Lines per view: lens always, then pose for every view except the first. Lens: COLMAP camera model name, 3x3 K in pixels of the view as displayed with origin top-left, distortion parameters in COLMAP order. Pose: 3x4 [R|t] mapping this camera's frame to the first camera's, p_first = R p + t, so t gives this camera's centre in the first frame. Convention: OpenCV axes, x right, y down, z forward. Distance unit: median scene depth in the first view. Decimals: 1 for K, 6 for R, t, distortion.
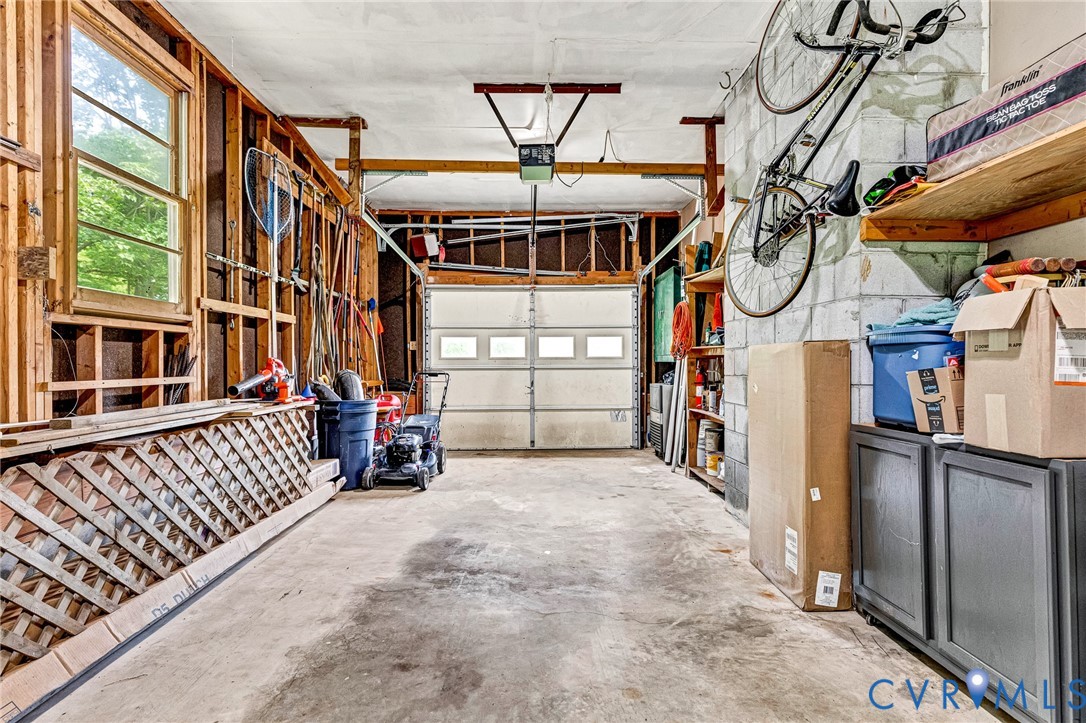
lens RADIAL K [[522.1, 0, 538.2], [0, 522.1, 365.8], [0, 0, 1]] dist [-0.002729, -0.000442]
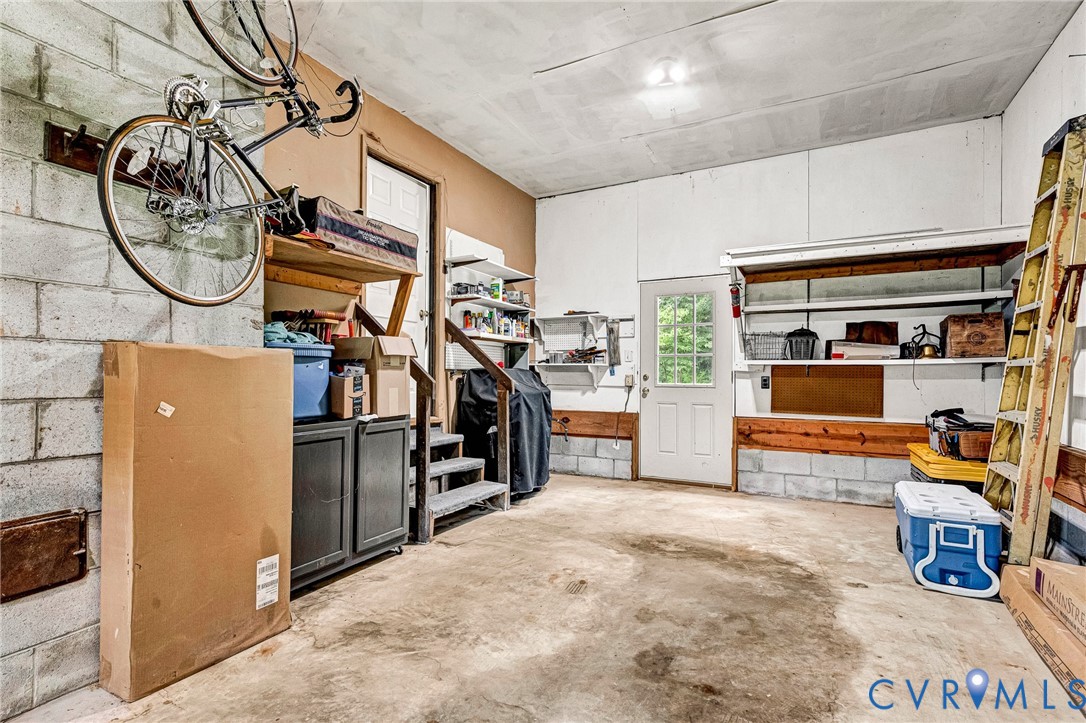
lens RADIAL K [[522.1, 0, 538.2], [0, 522.1, 365.8], [0, 0, 1]] dist [-0.002729, -0.000442]
pose [[-0.872770, 0.006647, 0.488086, -0.459684], [0.003139, 0.999963, -0.008004, -0.008706], [-0.488121, -0.005454, -0.872759, 2.015615]]
